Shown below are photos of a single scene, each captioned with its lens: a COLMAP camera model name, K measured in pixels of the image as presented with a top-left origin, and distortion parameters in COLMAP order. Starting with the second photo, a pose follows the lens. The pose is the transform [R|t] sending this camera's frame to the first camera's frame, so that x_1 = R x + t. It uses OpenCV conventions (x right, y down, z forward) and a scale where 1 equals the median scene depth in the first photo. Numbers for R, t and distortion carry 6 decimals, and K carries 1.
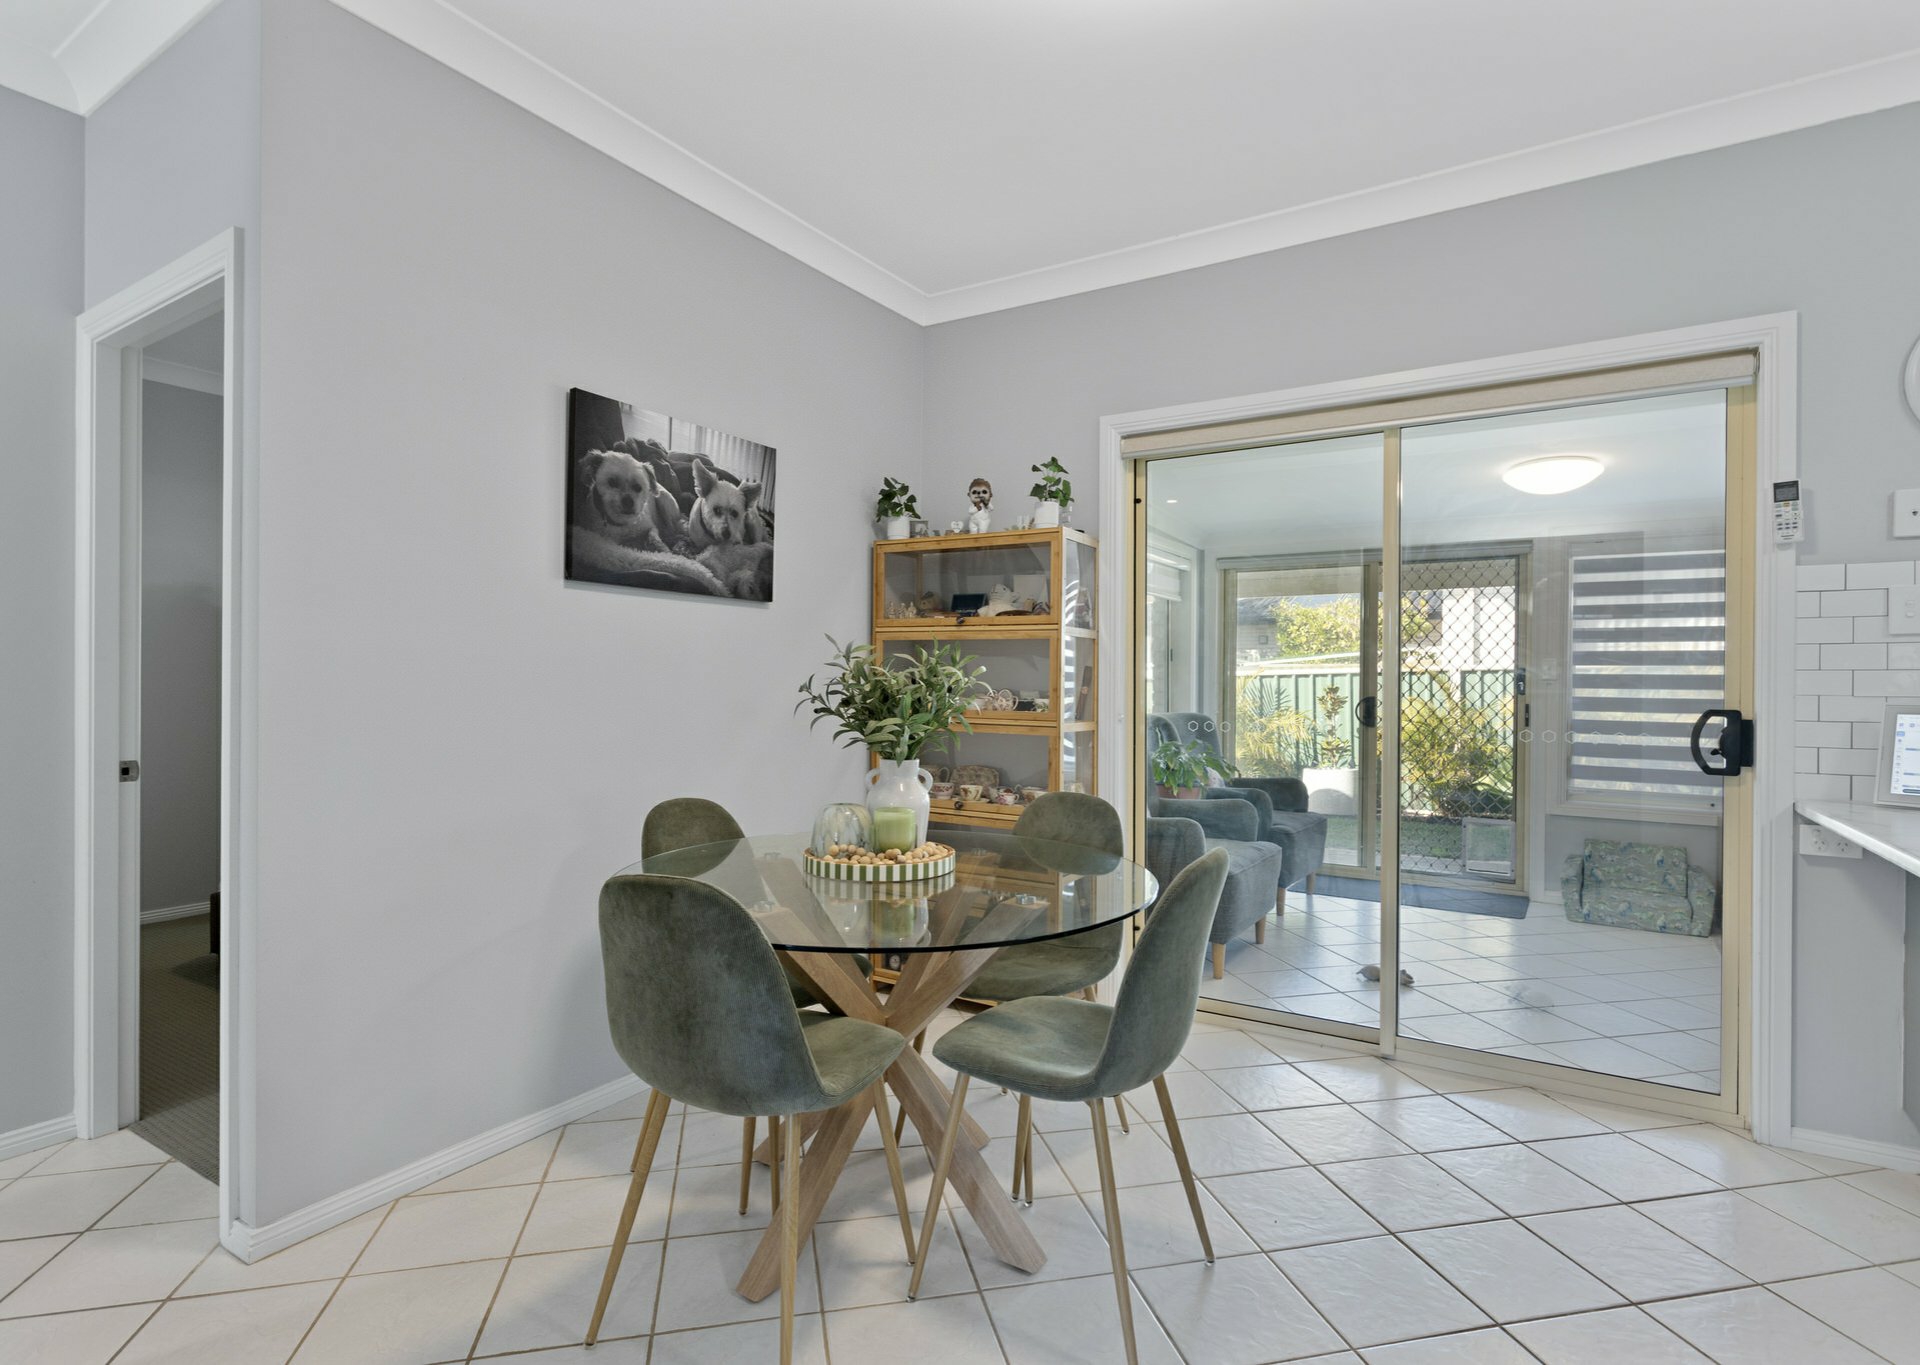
lens RADIAL K [[966.2, 0, 956.8], [0, 966.2, 681.6], [0, 0, 1]] dist [0.001814, -0.000574]
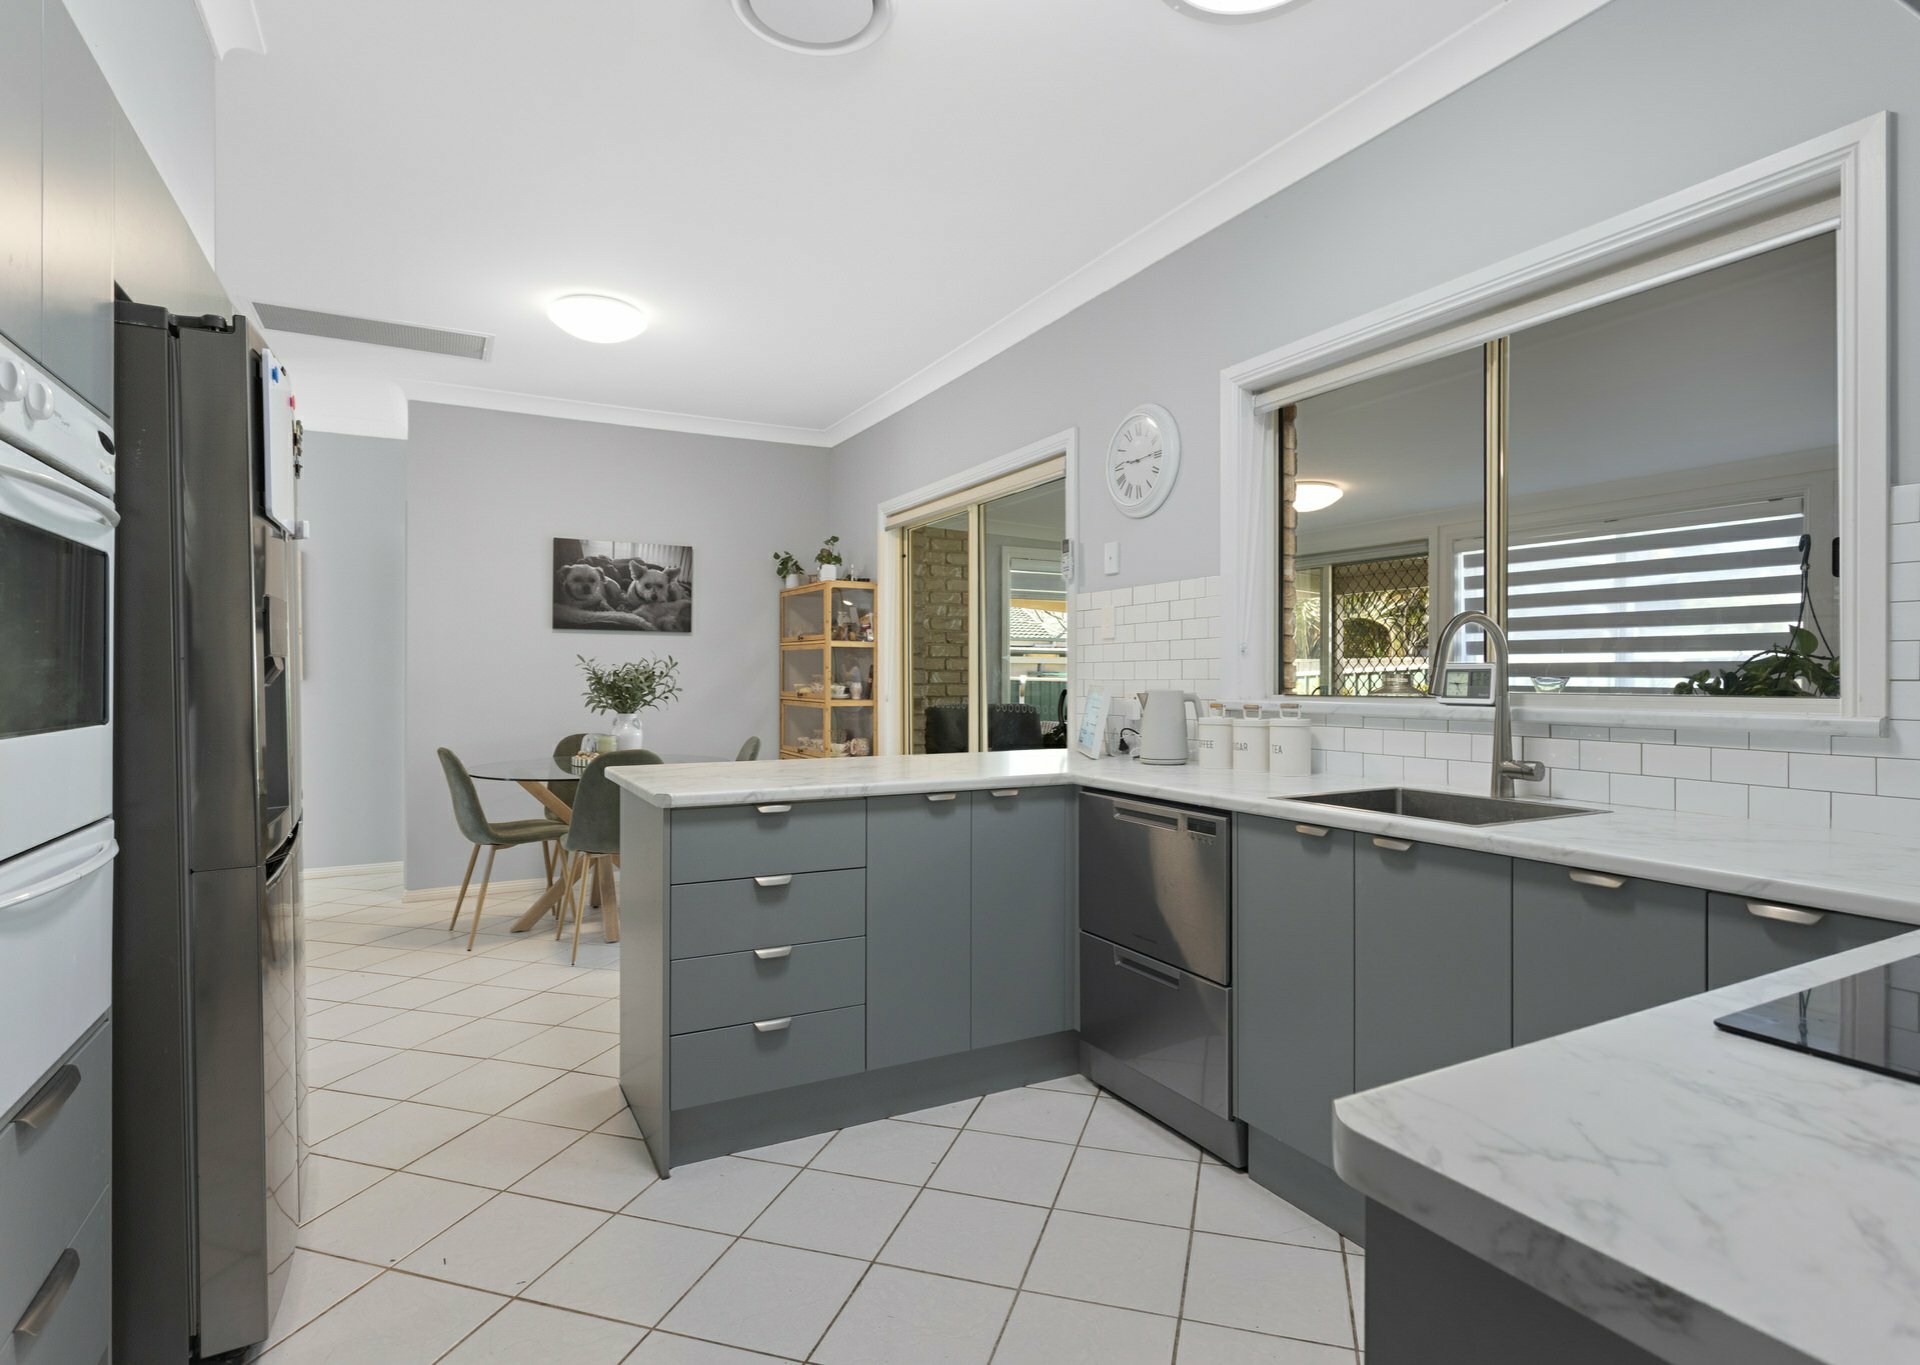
lens RADIAL K [[966.2, 0, 973.9], [0, 966.2, 682.1], [0, 0, 1]] dist [0.001814, -0.000574]
pose [[0.872698, -0.006316, -0.488219, 1.303998], [0.008980, 0.999955, 0.003115, 0.010928], [0.488177, -0.007102, 0.872716, -0.355531]]
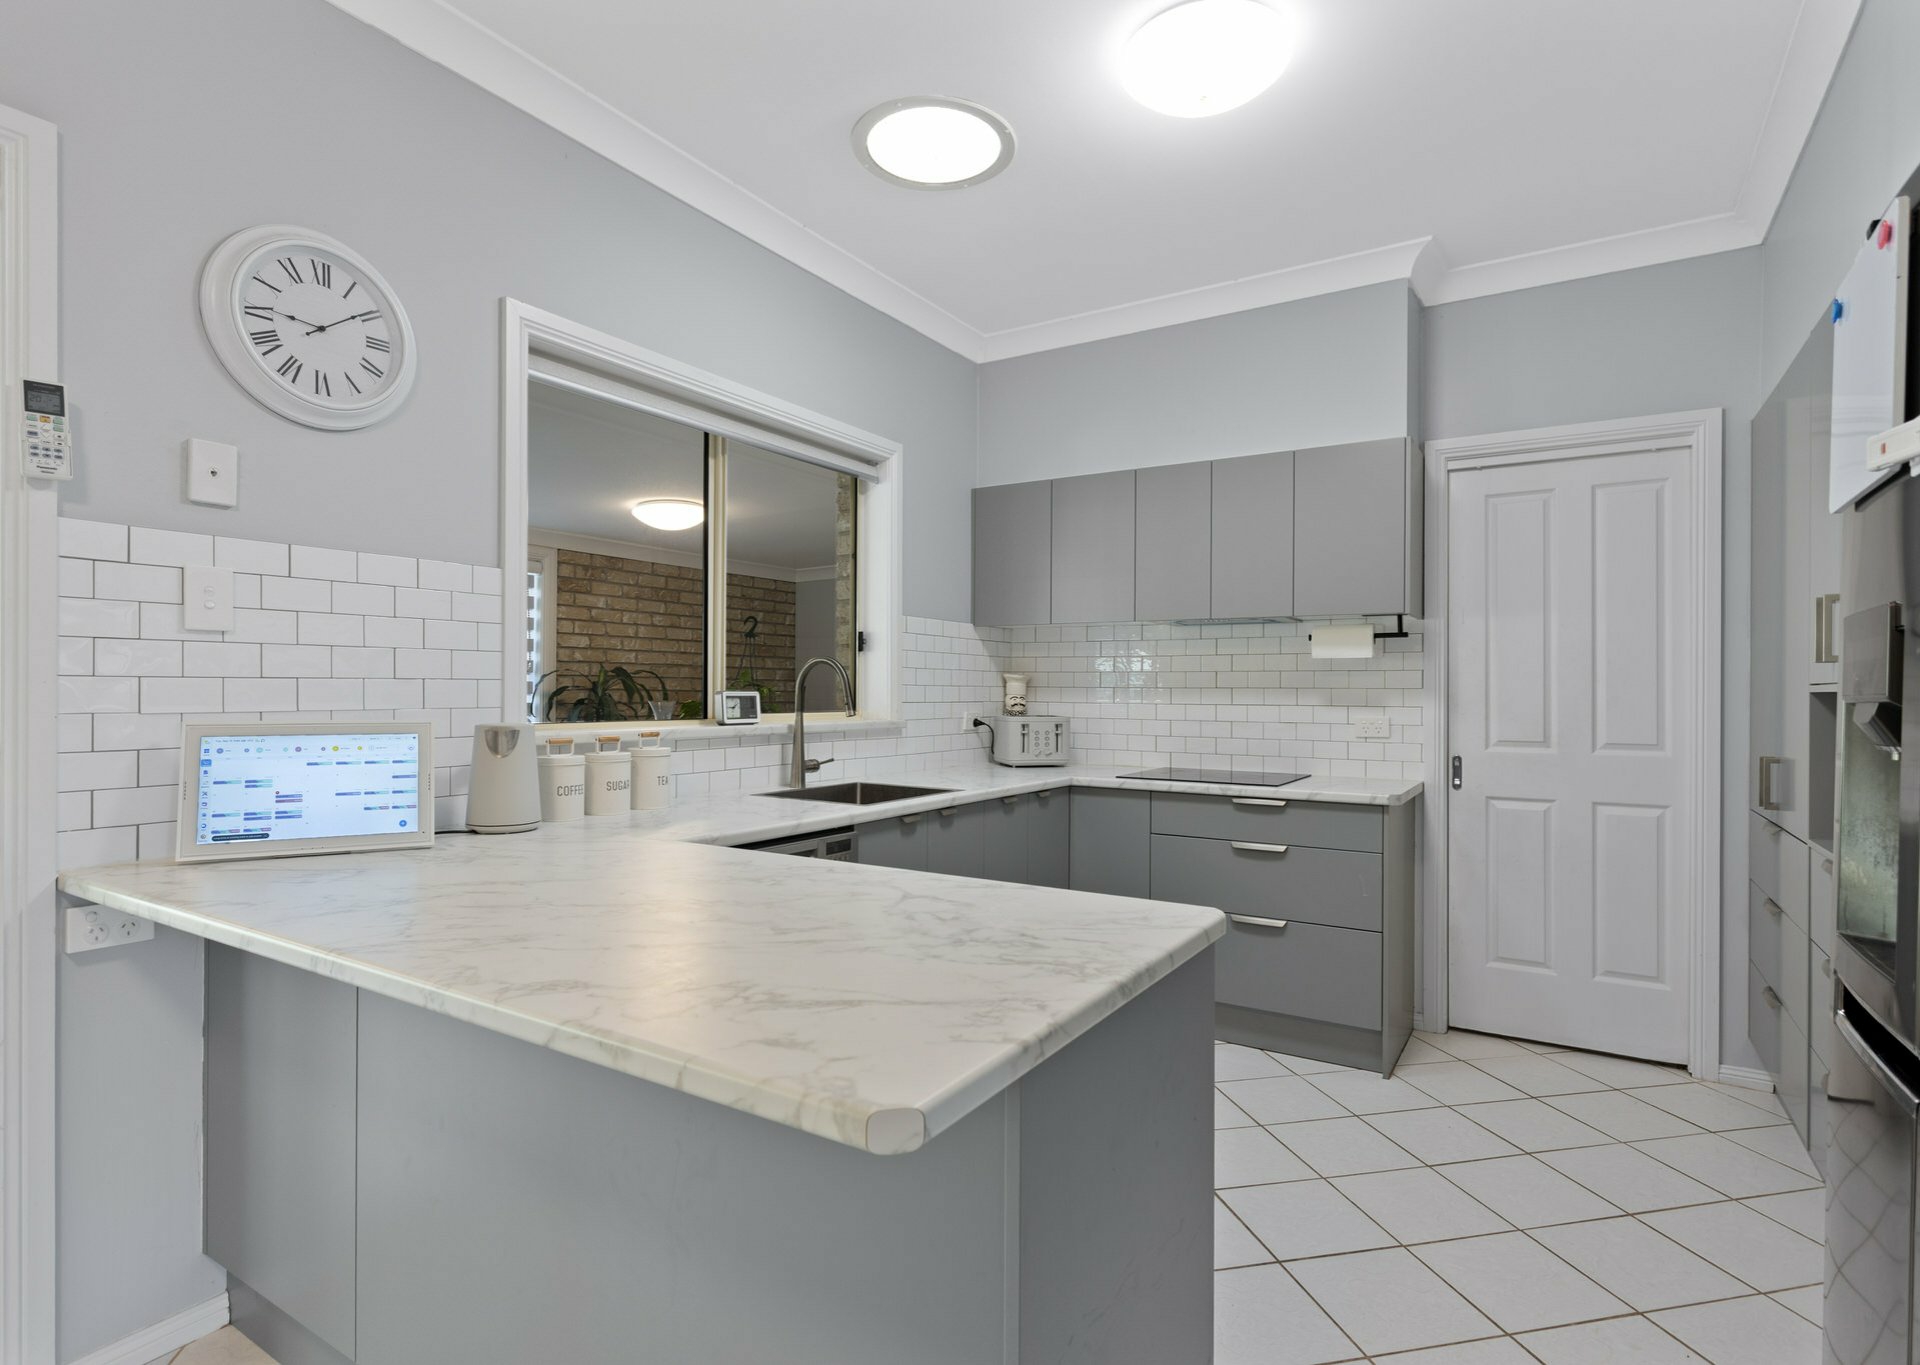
lens RADIAL K [[966.2, 0, 960.1], [0, 966.2, 694.9], [0, 0, 1]] dist [0.001814, -0.000574]
pose [[0.010623, -0.010467, 0.999889, 0.195015], [-0.003022, 0.999940, 0.010500, -0.006971], [-0.999939, -0.003133, 0.010590, 0.342630]]
